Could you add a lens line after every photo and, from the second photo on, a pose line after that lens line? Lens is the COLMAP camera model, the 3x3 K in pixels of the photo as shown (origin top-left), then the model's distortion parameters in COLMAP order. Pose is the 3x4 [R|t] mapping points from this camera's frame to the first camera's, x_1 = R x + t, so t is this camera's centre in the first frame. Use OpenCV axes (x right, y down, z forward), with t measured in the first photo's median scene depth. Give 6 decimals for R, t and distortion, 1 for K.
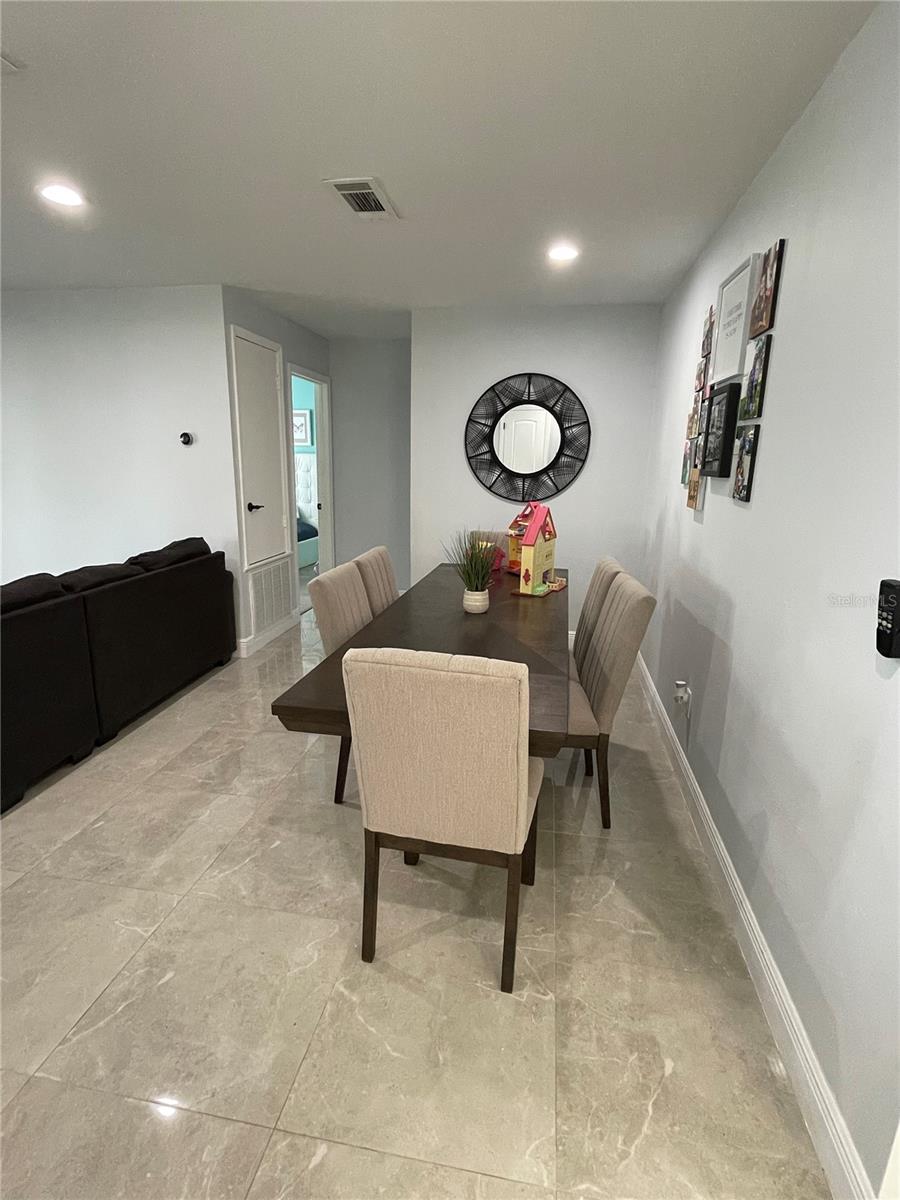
lens RADIAL K [[598.9, 0, 445.5], [0, 598.9, 597.7], [0, 0, 1]] dist [0.000524, 0.001089]
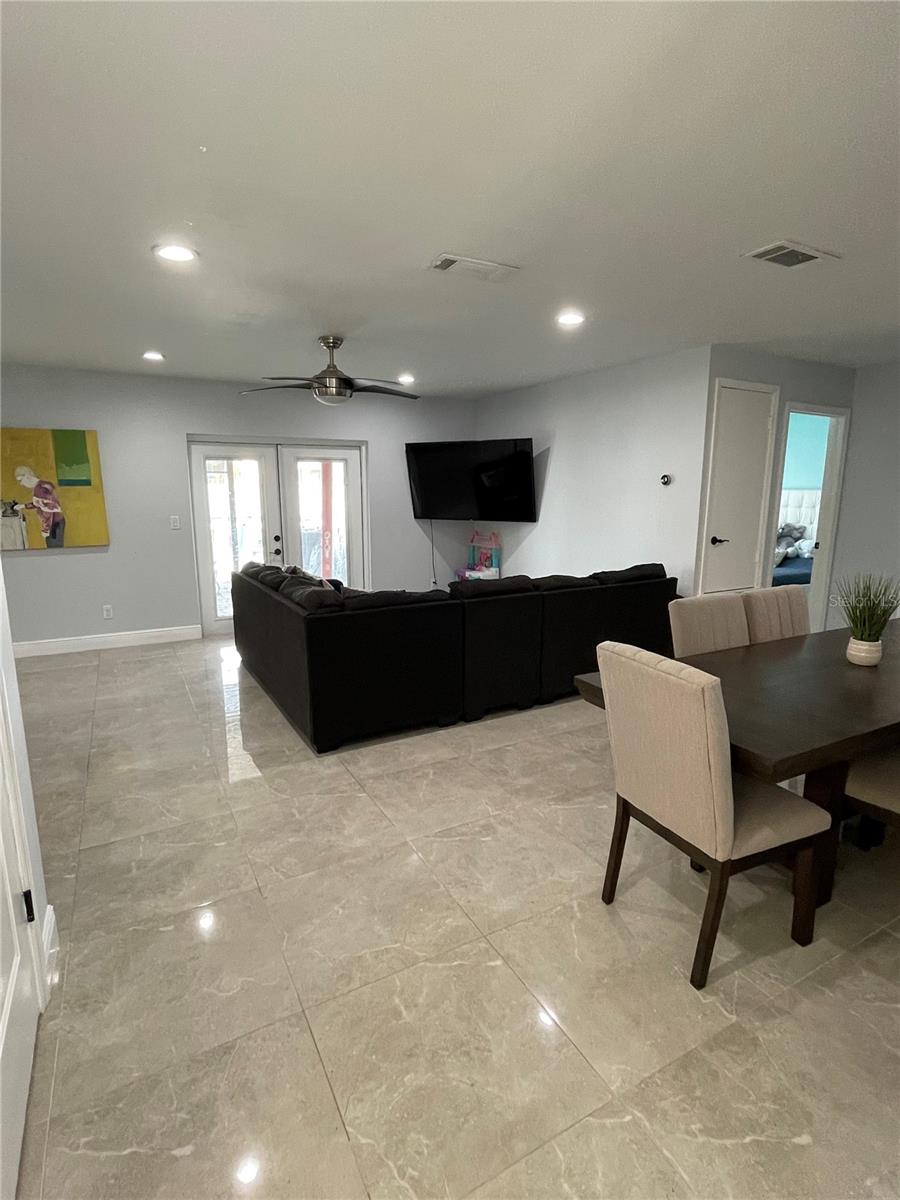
lens RADIAL K [[598.9, 0, 447.4], [0, 598.9, 596.7], [0, 0, 1]] dist [0.000524, 0.001089]
pose [[0.623492, 0.124183, -0.771904, 0.368027], [-0.170292, 0.985171, 0.020943, 0.012958], [0.763058, 0.118391, 0.635394, -0.068890]]
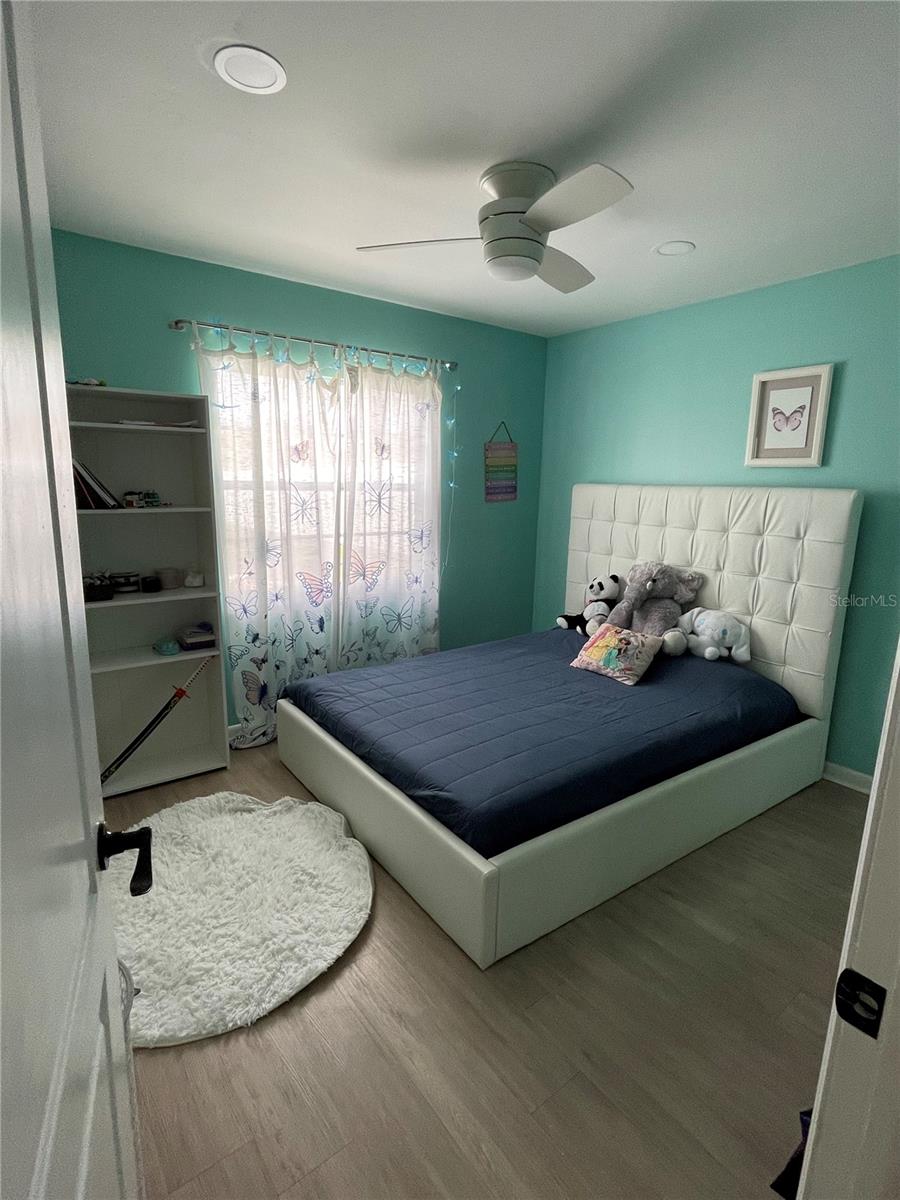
lens RADIAL K [[598.9, 0, 445.3], [0, 598.9, 600.6], [0, 0, 1]] dist [0.000524, 0.001089]
pose [[0.720584, 0.122942, -0.682381, -0.428920], [-0.166139, 0.986100, 0.002221, -0.449407], [0.673169, 0.111770, 0.730993, 1.951020]]
